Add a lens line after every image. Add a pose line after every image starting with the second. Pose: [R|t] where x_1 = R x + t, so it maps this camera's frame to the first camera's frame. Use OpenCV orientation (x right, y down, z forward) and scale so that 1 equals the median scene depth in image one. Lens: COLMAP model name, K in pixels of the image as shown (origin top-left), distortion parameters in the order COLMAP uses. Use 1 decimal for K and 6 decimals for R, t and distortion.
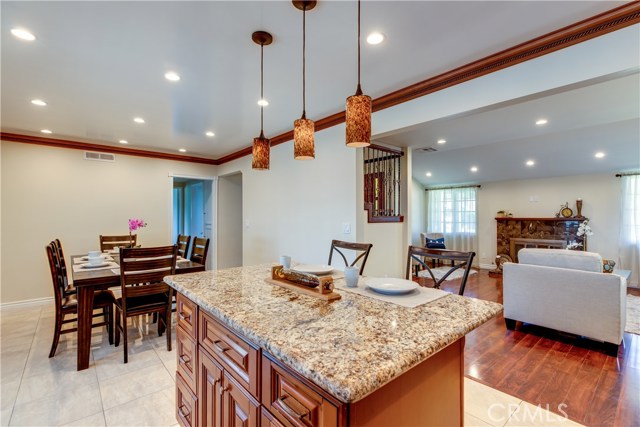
lens RADIAL K [[285.5, 0, 321.8], [0, 285.5, 214.7], [0, 0, 1]] dist [0.000117, -0.000209]
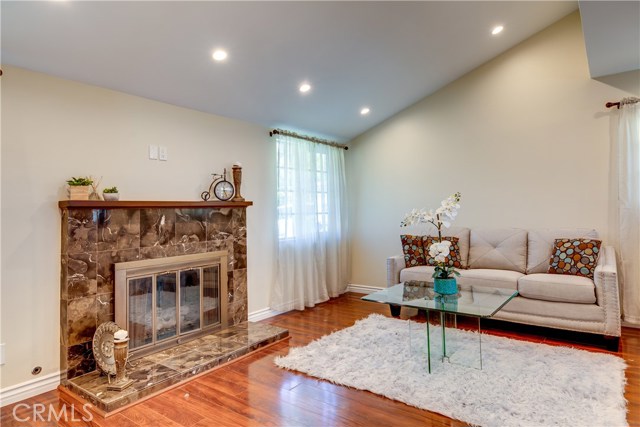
lens RADIAL K [[376.5, 0, 319.4], [0, 376.5, 193.8], [0, 0, 1]] dist [0.000117, 0.002797]
pose [[-0.220962, 0.049870, 0.974006, 0.190081], [0.018101, 0.998729, -0.047029, 0.026018], [-0.975114, 0.007239, -0.221584, 0.841916]]
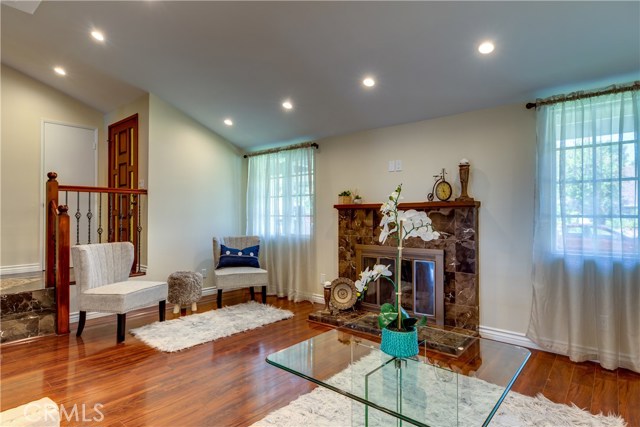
lens RADIAL K [[343.5, 0, 319.9], [0, 343.5, 210.4], [0, 0, 1]] dist [0.007747, 0.001187]
pose [[0.984189, 0.003807, 0.177079, 0.474135], [-0.001648, 0.999923, -0.012334, 0.027816], [-0.177112, 0.011847, 0.984119, 0.404213]]
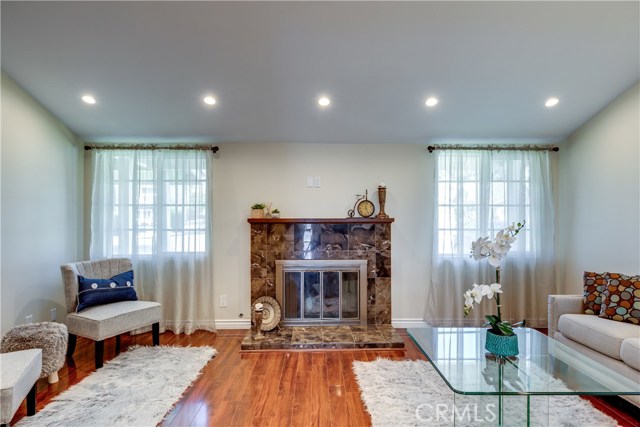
lens RADIAL K [[343.5, 0, 318.4], [0, 343.5, 212.8], [0, 0, 1]] dist [0.007747, 0.001187]
pose [[0.635503, 0.006278, 0.772073, 0.247883], [-0.001986, 0.999977, -0.006496, 0.004463], [-0.772096, 0.002595, 0.635501, 0.556197]]
